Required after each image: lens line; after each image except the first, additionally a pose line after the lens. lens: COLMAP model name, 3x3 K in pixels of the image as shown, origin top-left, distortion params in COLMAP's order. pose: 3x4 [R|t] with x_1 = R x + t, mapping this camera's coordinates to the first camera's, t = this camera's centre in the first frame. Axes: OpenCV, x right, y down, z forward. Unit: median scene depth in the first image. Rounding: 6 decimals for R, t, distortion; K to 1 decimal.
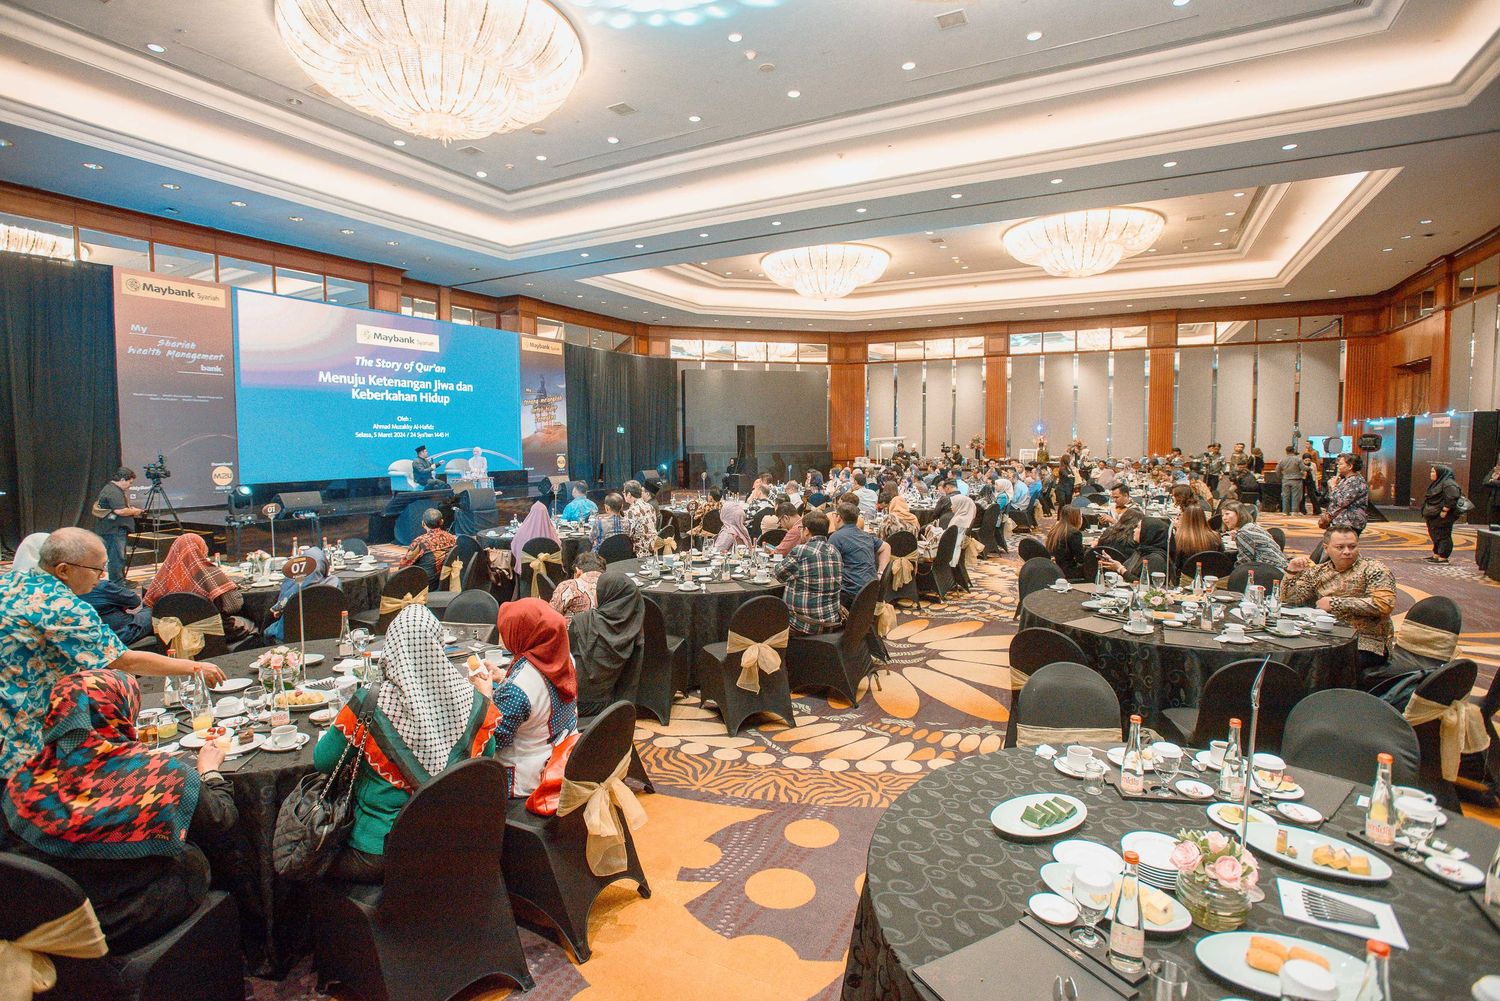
lens RADIAL K [[738.4, 0, 711.4], [0, 738.4, 487.4], [0, 0, 1]] dist [-0.021437, 0.001027]
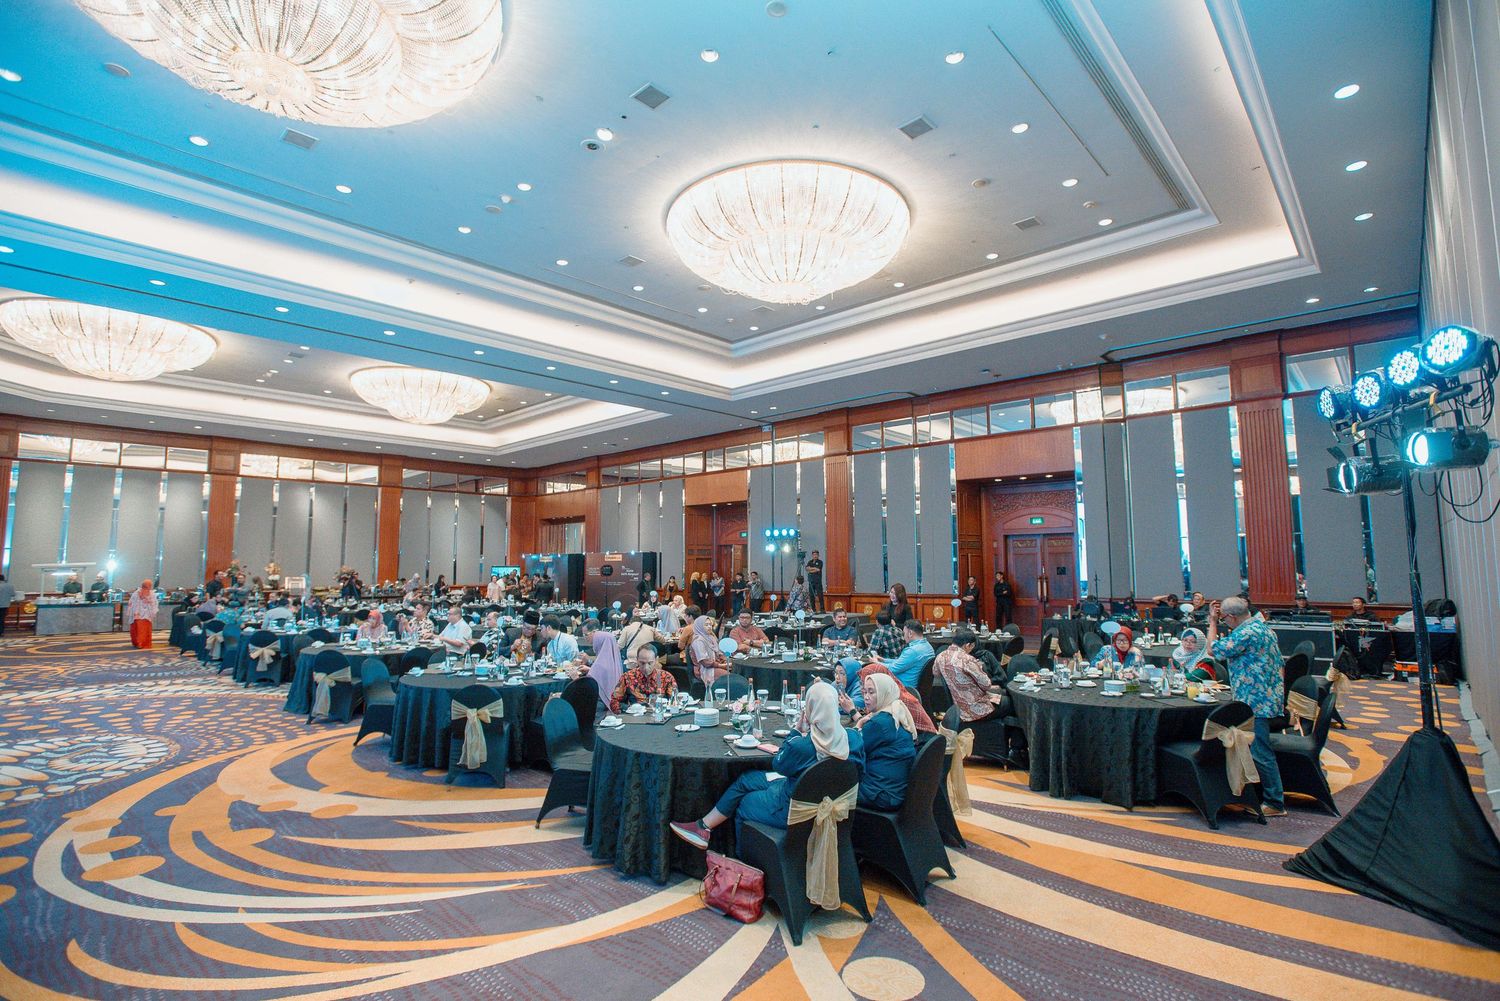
lens RADIAL K [[738.4, 0, 728.2], [0, 738.4, 492.7], [0, 0, 1]] dist [-0.021437, 0.001027]
pose [[0.227902, 0.092937, 0.969239, -0.393502], [0.066610, 0.991614, -0.110745, -0.017007], [-0.971403, 0.089800, 0.219800, 0.231387]]
